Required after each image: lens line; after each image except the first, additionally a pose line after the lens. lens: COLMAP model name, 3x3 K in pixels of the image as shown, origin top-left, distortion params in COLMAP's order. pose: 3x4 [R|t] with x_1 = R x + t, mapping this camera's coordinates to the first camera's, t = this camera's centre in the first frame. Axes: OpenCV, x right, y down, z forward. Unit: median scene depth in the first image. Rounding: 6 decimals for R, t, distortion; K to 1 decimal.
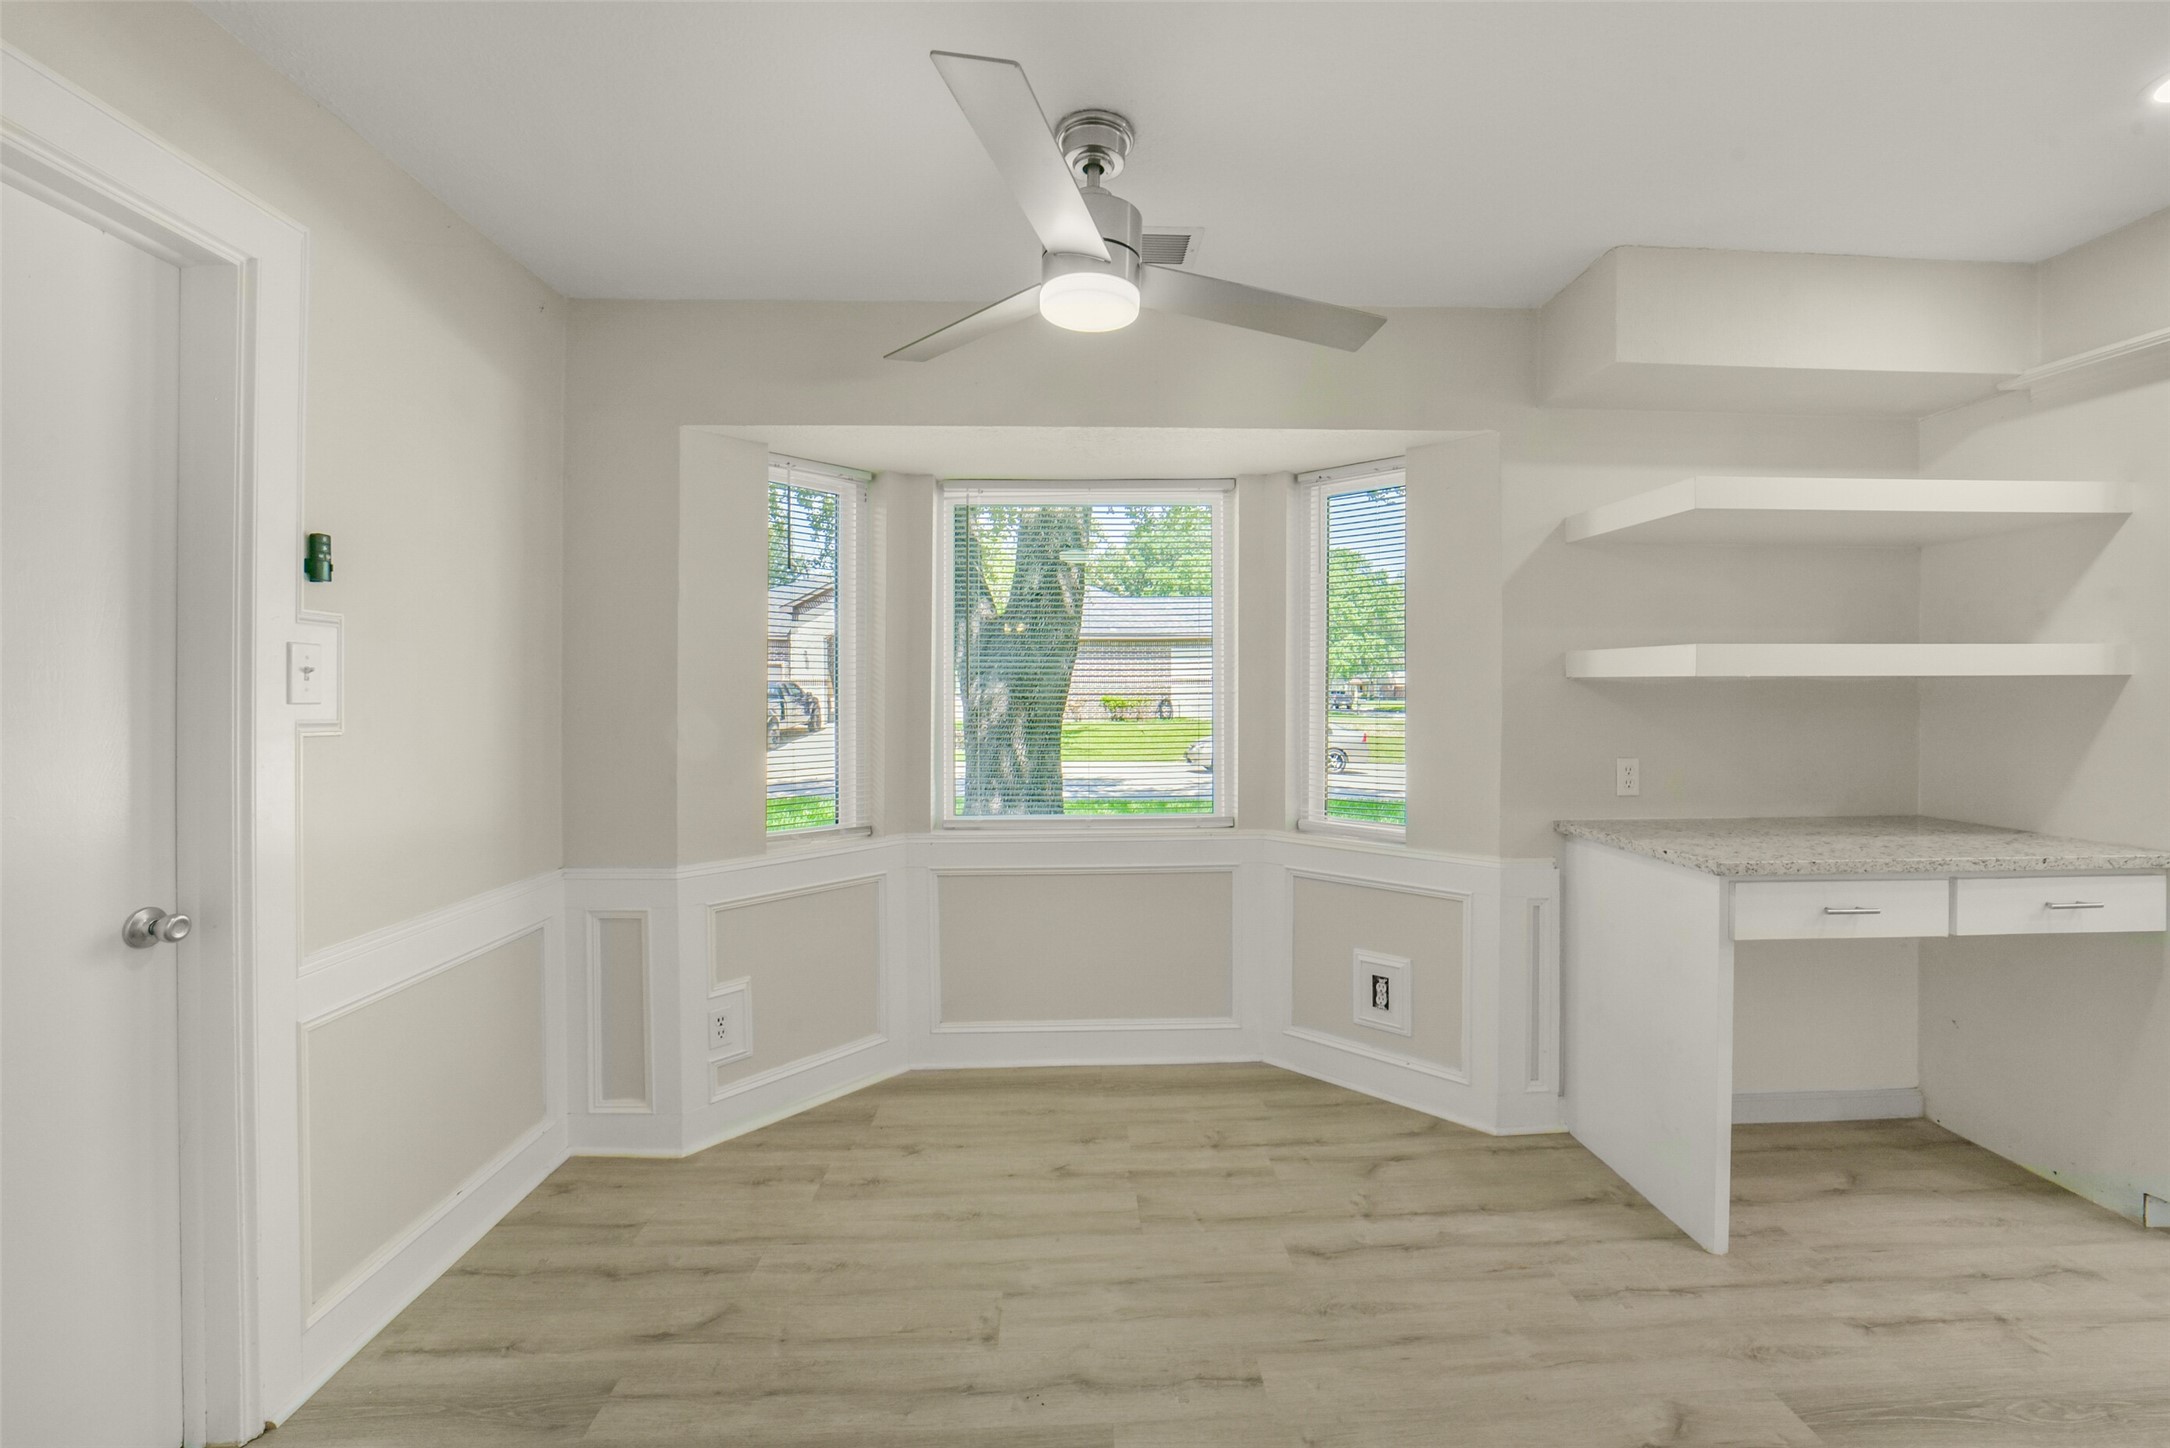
lens RADIAL K [[864.6, 0, 1079.1], [0, 864.6, 683.0], [0, 0, 1]] dist [-0.027106, 0.003231]
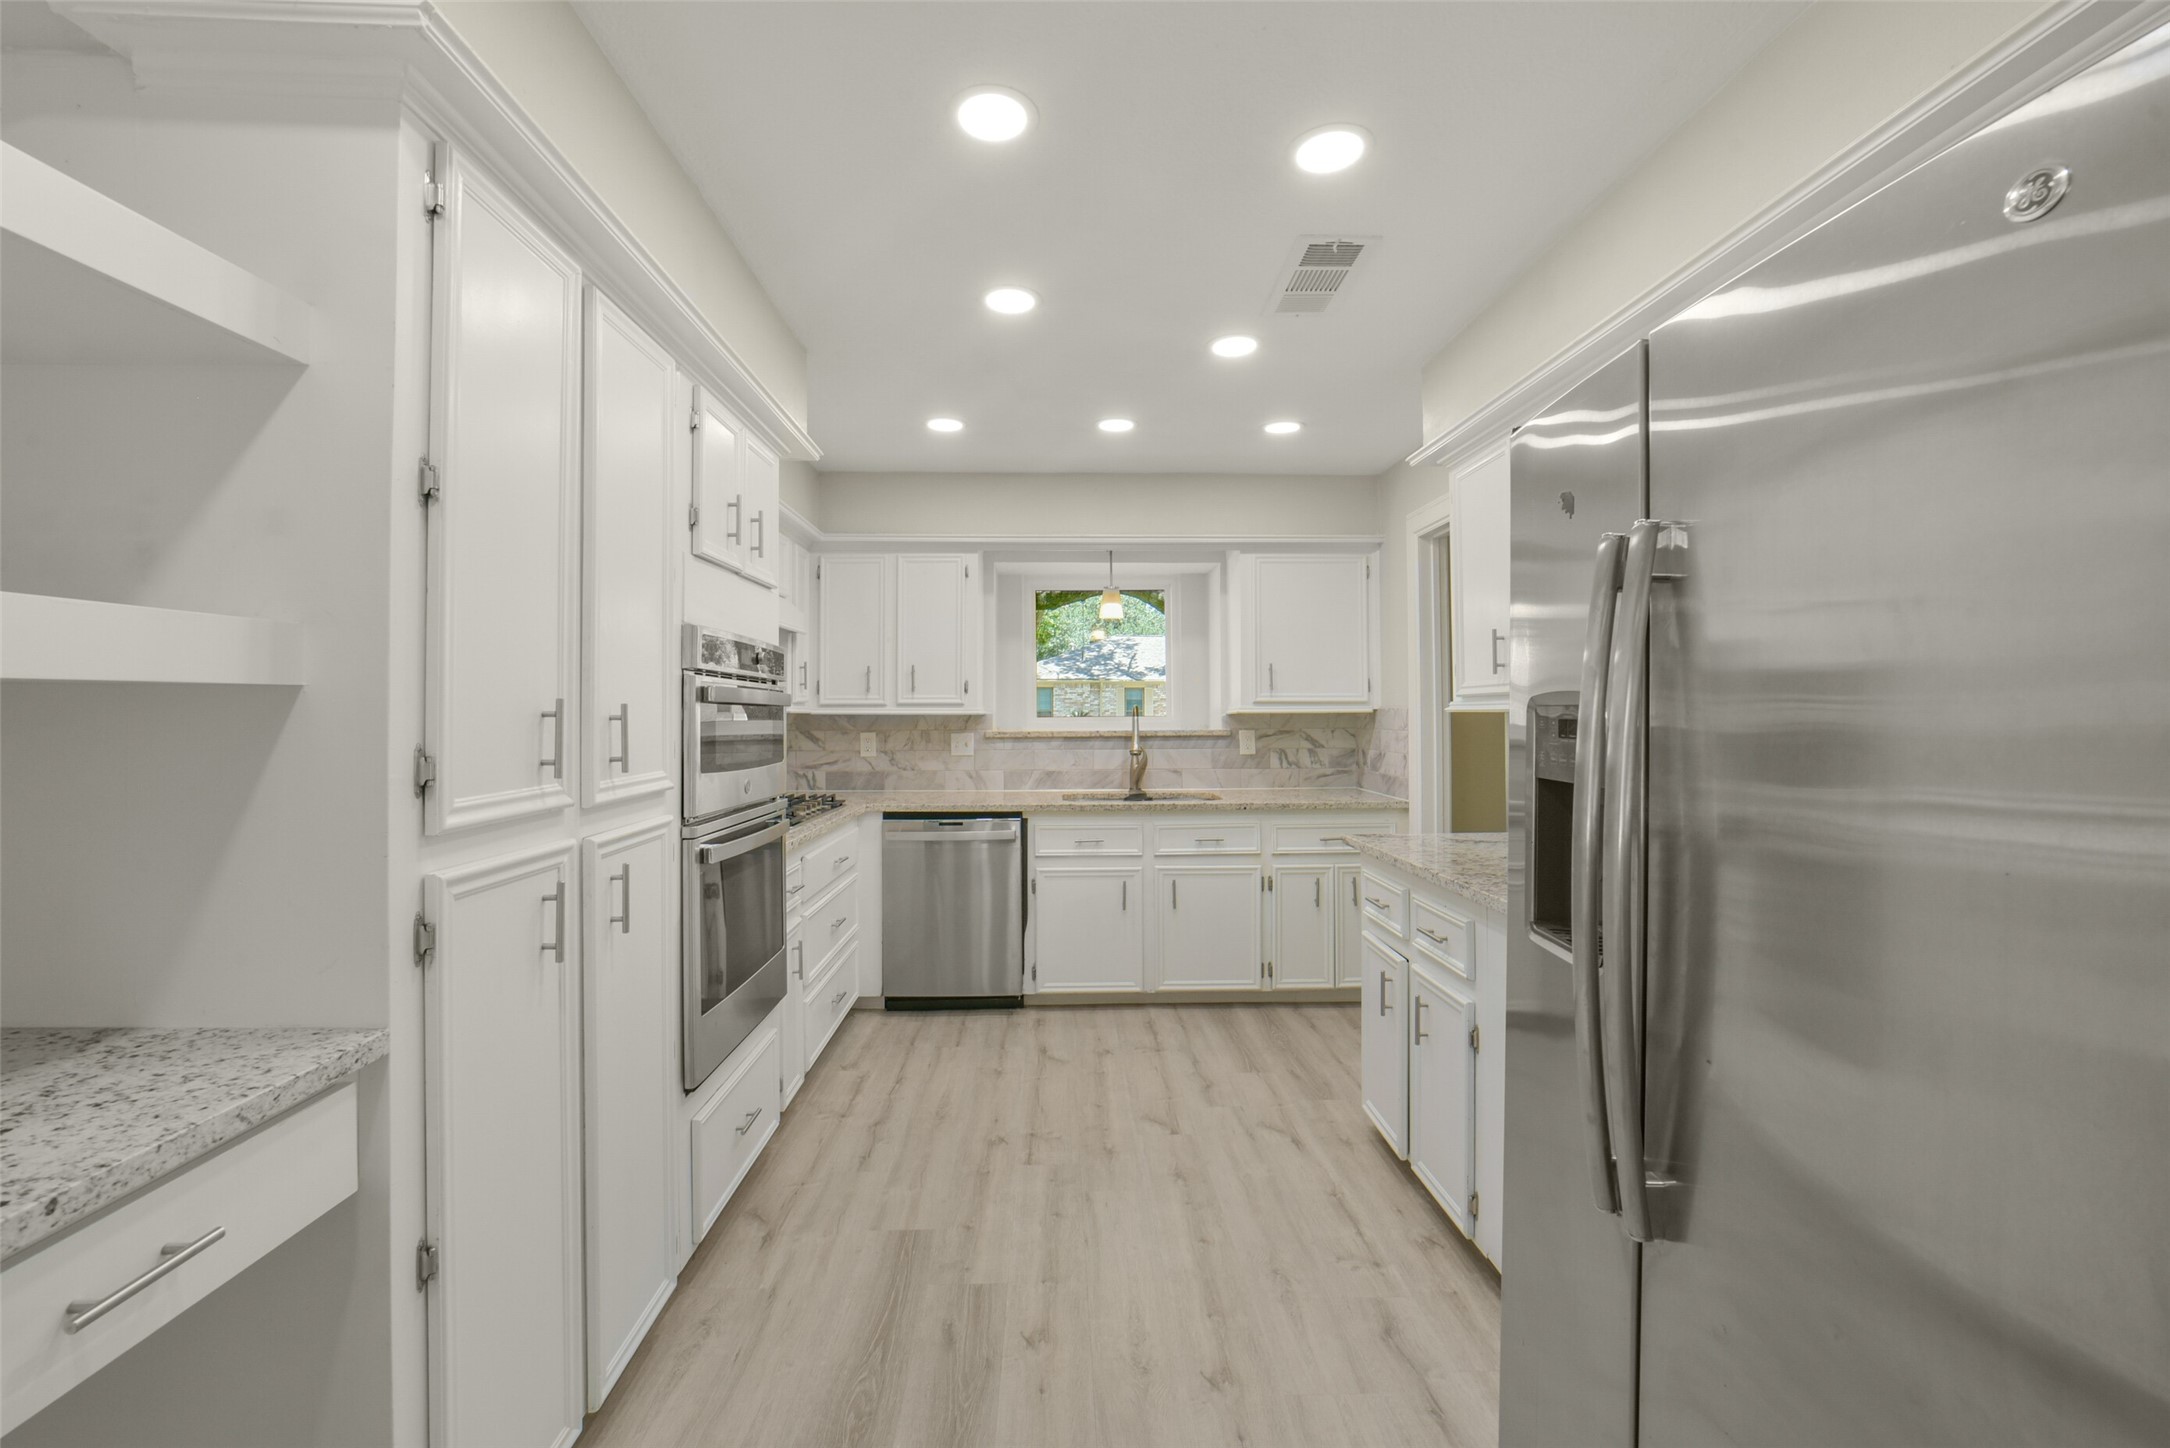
lens RADIAL K [[864.6, 0, 1071.7], [0, 864.6, 704.3], [0, 0, 1]] dist [-0.027106, 0.003231]
pose [[0.000217, 0.006865, 0.999976, 0.750911], [-0.000618, 0.999976, -0.006865, 0.005678], [-1.000000, -0.000616, 0.000222, 0.536750]]
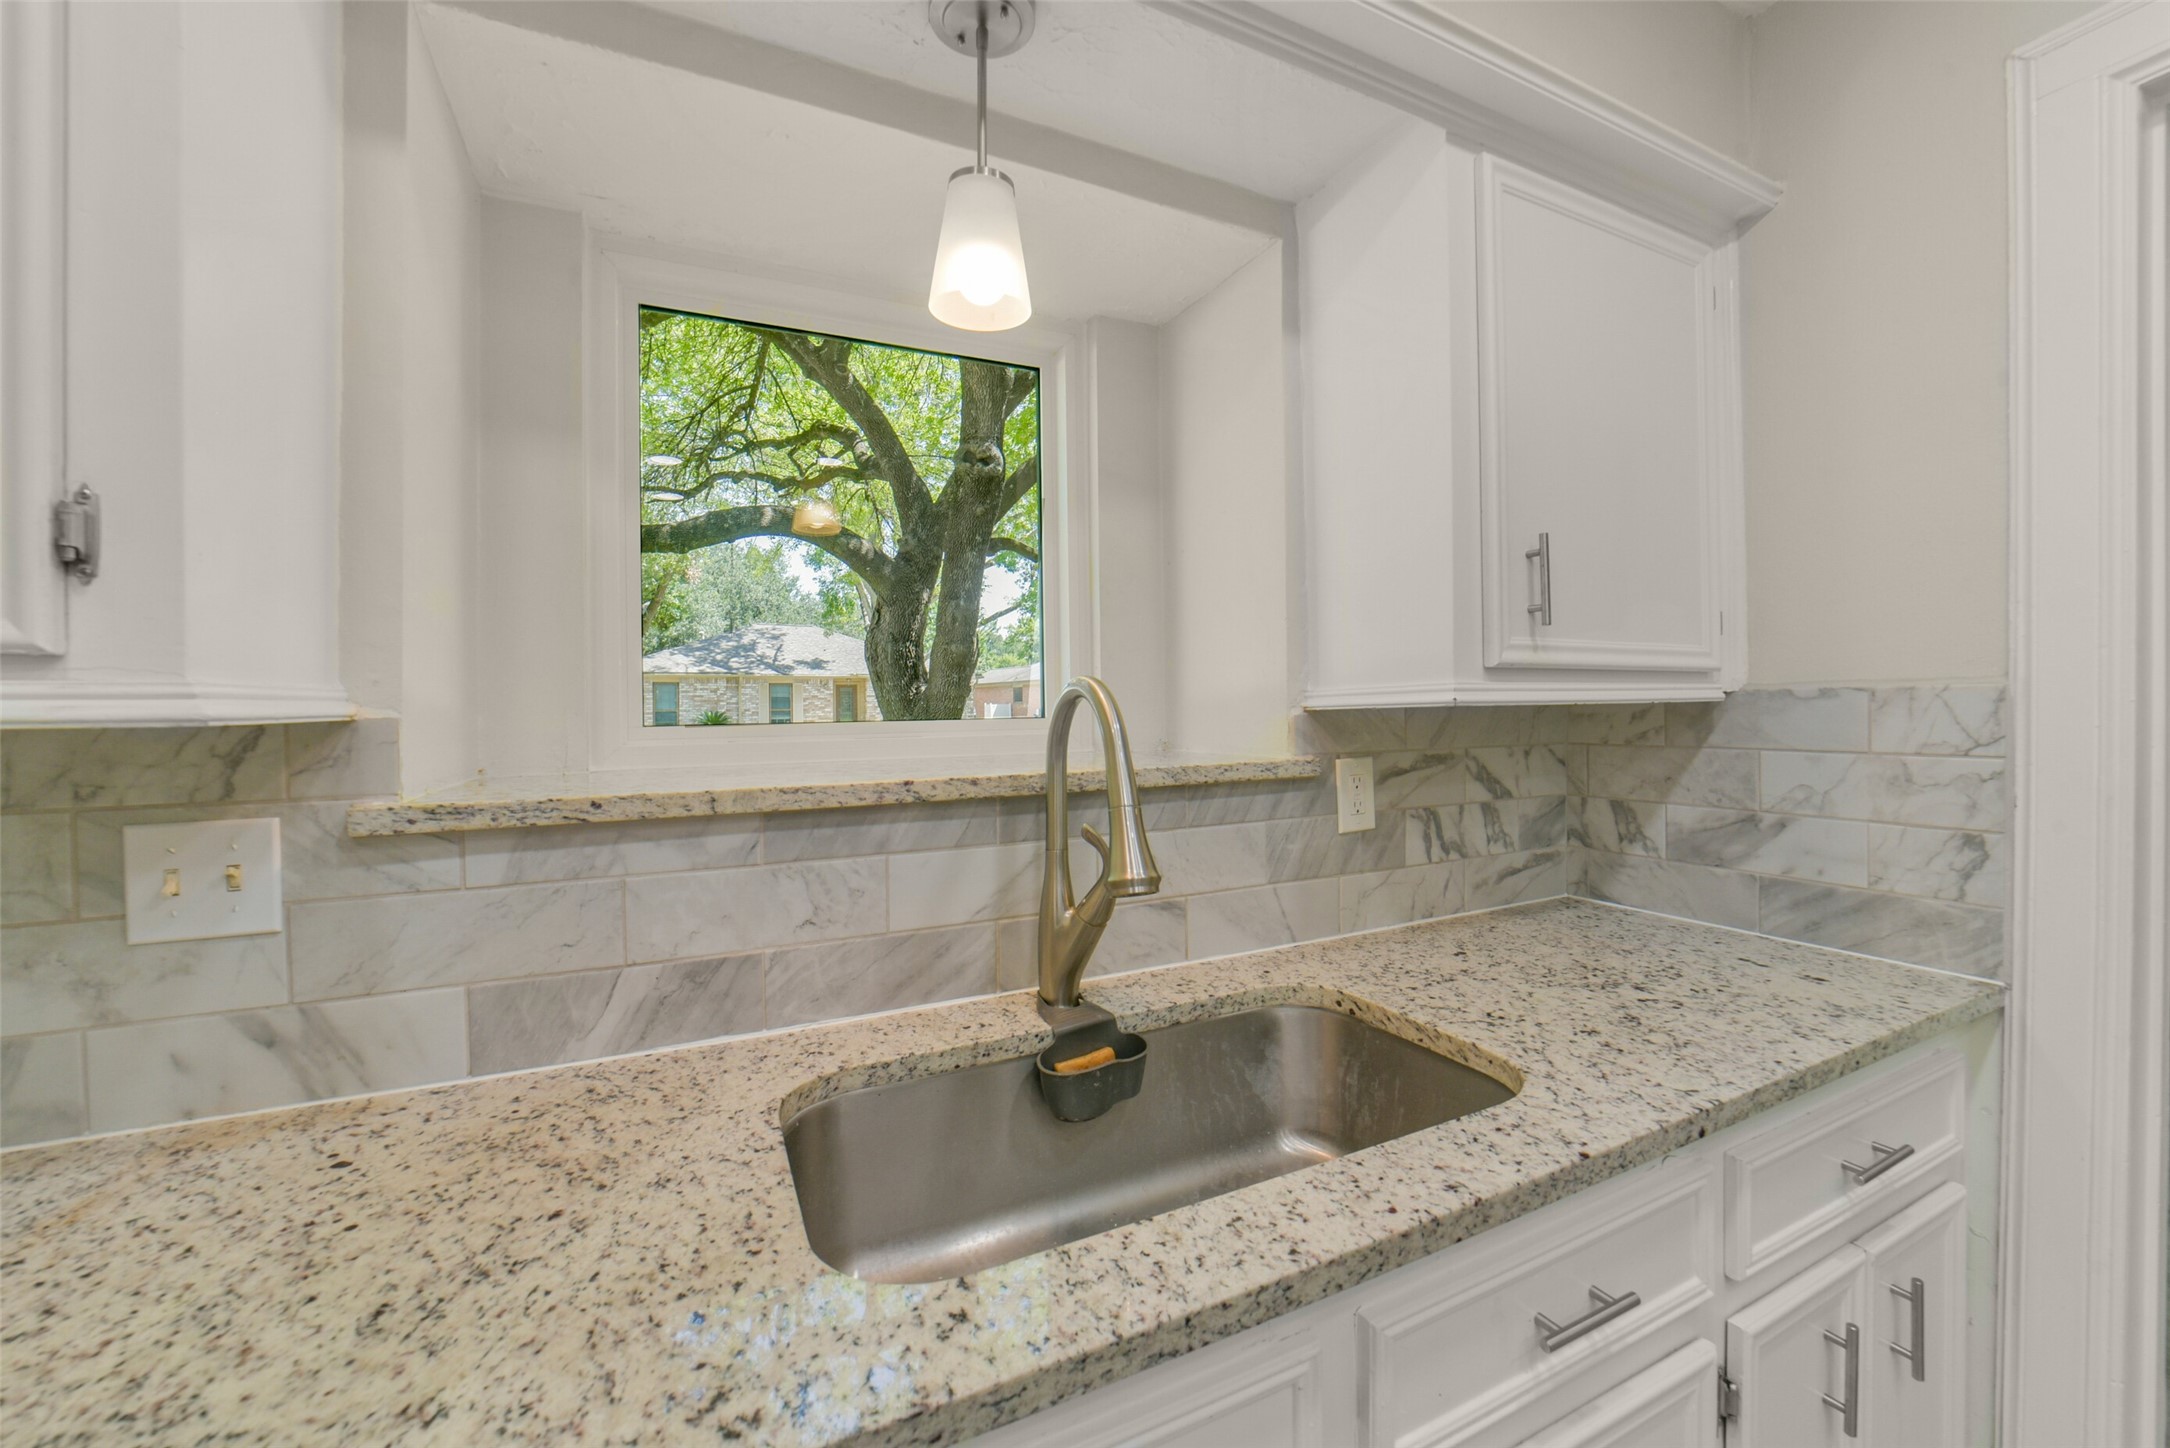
lens RADIAL K [[864.6, 0, 1097.8], [0, 864.6, 701.8], [0, 0, 1]] dist [-0.027106, 0.003231]
pose [[-0.419116, 0.008800, 0.907890, 2.337566], [0.007667, 0.999952, -0.006152, 0.011365], [-0.907900, 0.004382, -0.419164, 0.590398]]
